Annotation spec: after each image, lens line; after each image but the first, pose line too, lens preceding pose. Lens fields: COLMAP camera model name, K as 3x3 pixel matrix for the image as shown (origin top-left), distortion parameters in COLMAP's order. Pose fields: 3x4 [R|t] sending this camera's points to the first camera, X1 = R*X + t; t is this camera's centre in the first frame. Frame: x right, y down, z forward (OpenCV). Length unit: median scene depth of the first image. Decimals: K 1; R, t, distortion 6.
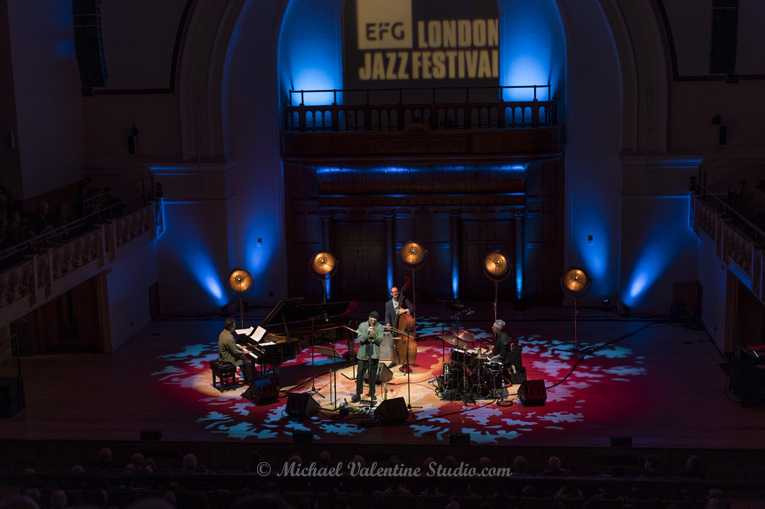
lens RADIAL K [[1111.1, 0, 382.5], [0, 1111.1, 252.7], [0, 0, 1]] dist [0.151186, 0.000000]
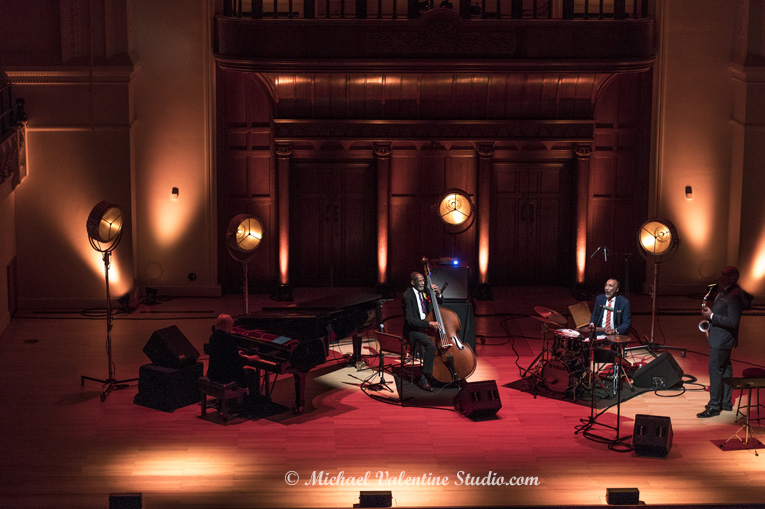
lens RADIAL K [[1733.3, 0, 382.5], [0, 1733.3, 255.5], [0, 0, 1]] dist [0.039148, 0.000000]
pose [[0.988989, -0.000459, 0.147988, -0.142996], [-0.003260, 0.999685, 0.024890, 0.000663], [-0.147953, -0.025098, 0.988676, 0.014843]]
